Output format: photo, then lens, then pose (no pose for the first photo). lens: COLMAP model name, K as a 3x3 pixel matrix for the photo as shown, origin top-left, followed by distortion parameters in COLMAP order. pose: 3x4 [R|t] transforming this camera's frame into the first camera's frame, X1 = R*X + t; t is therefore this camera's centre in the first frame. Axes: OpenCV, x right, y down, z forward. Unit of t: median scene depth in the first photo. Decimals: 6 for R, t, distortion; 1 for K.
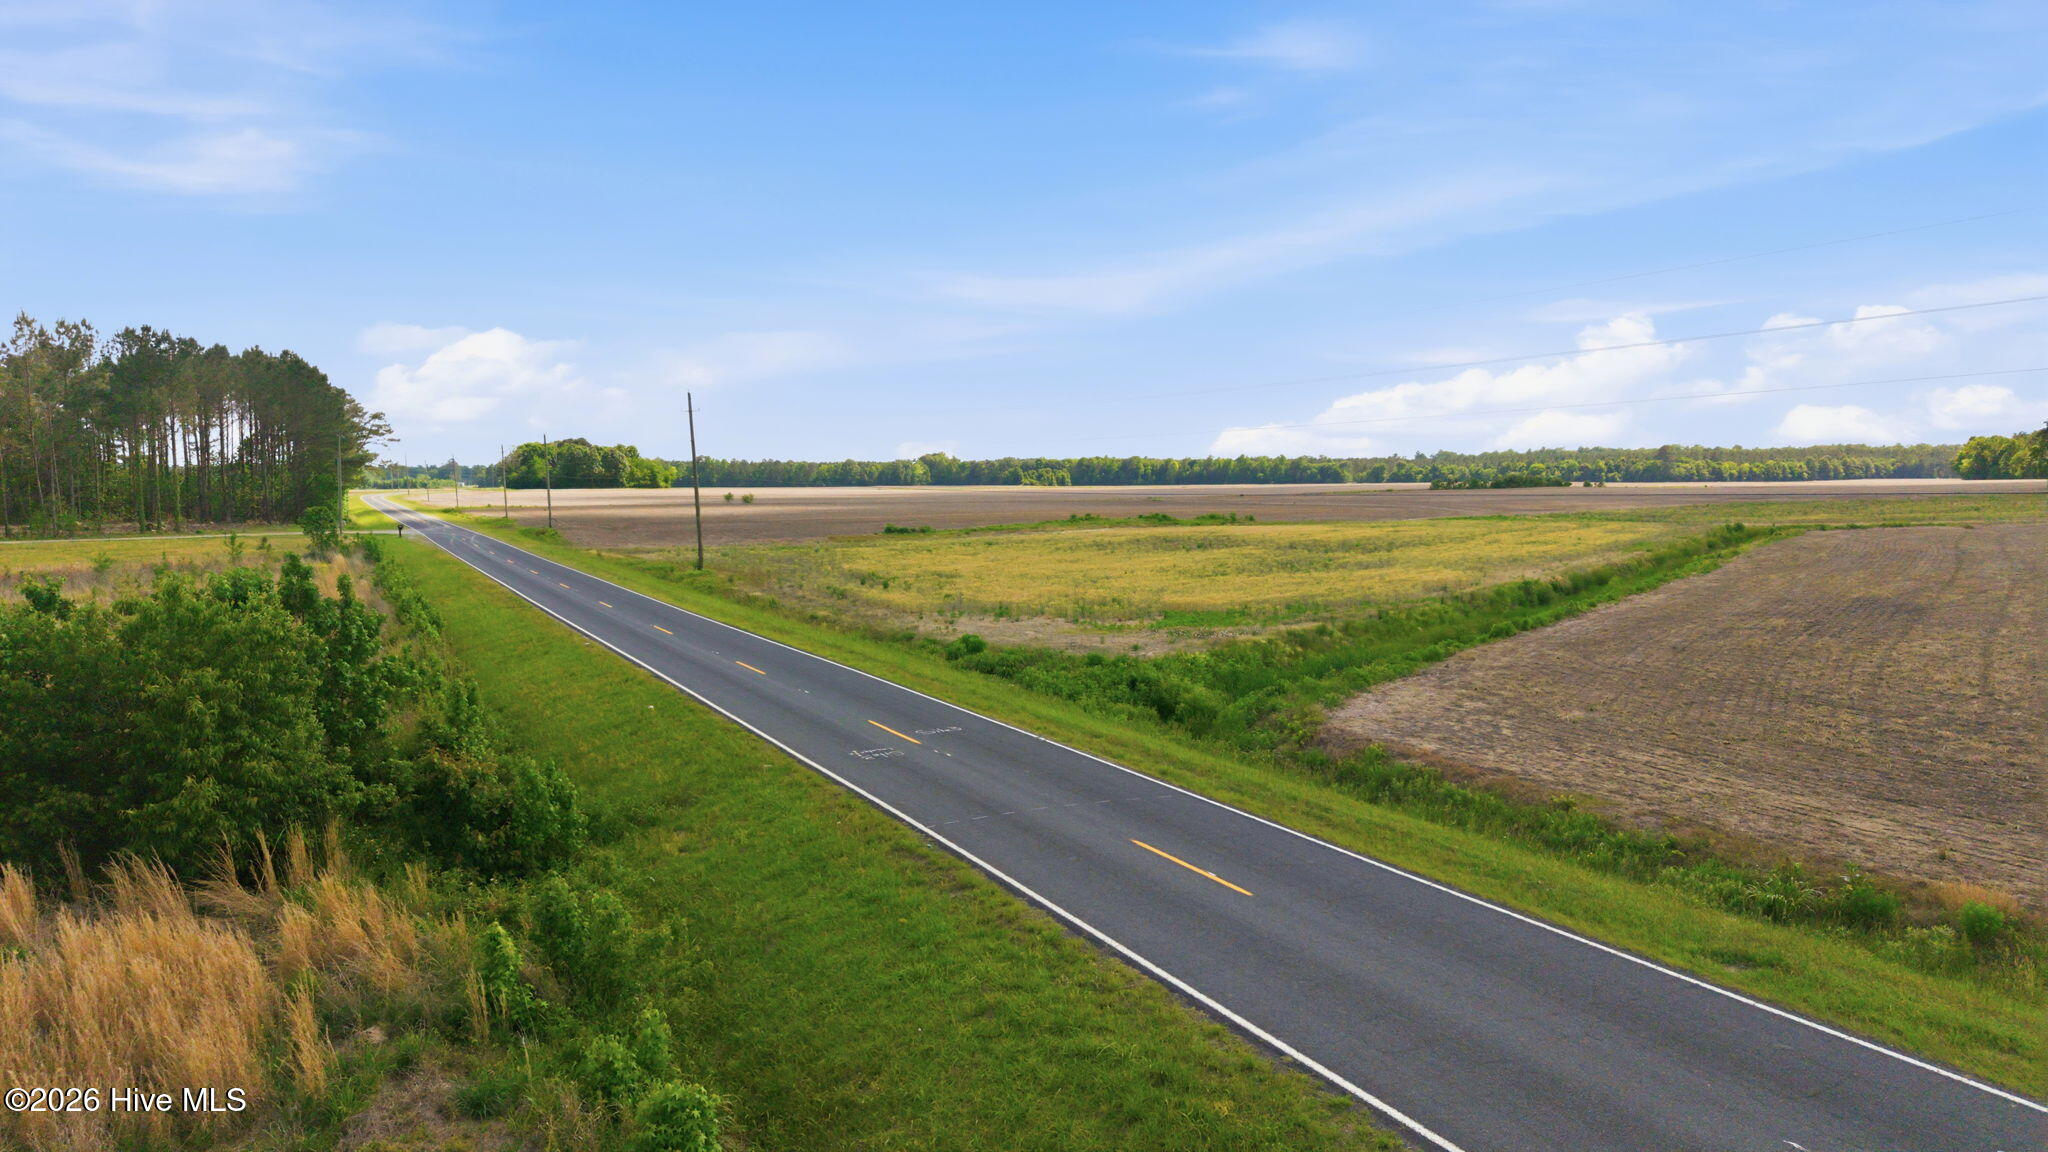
lens RADIAL K [[1371.7, 0, 1032.3], [0, 1371.7, 573.3], [0, 0, 1]] dist [0.038091, -0.045205]
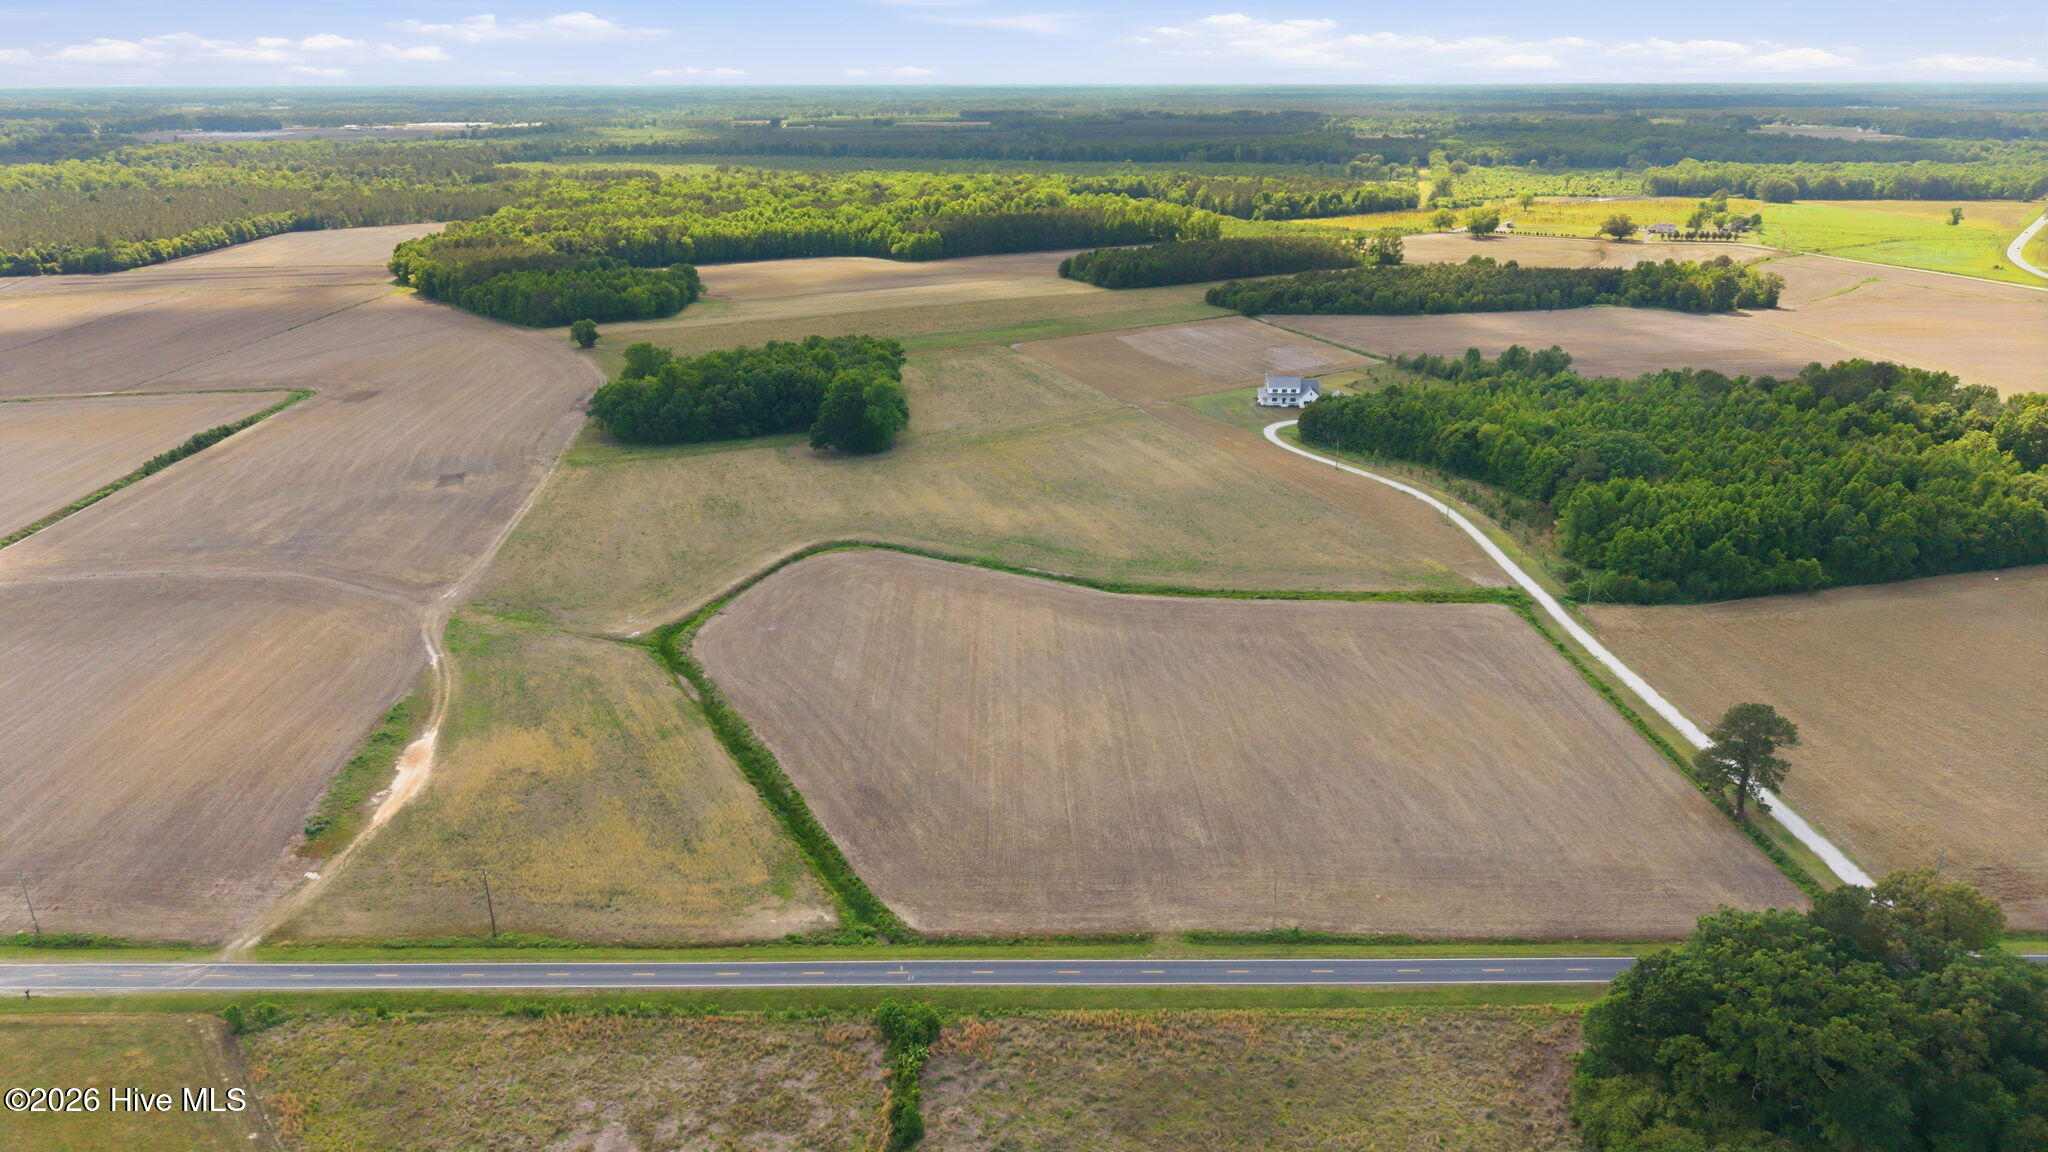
lens RADIAL K [[1371.7, 0, 1025.0], [0, 1371.7, 570.7], [0, 0, 1]] dist [0.038091, -0.045205]
pose [[0.455580, -0.295029, 0.839884, -0.977497], [0.064548, 0.951948, 0.299381, -0.744018], [-0.887851, -0.082179, 0.452732, -0.470897]]
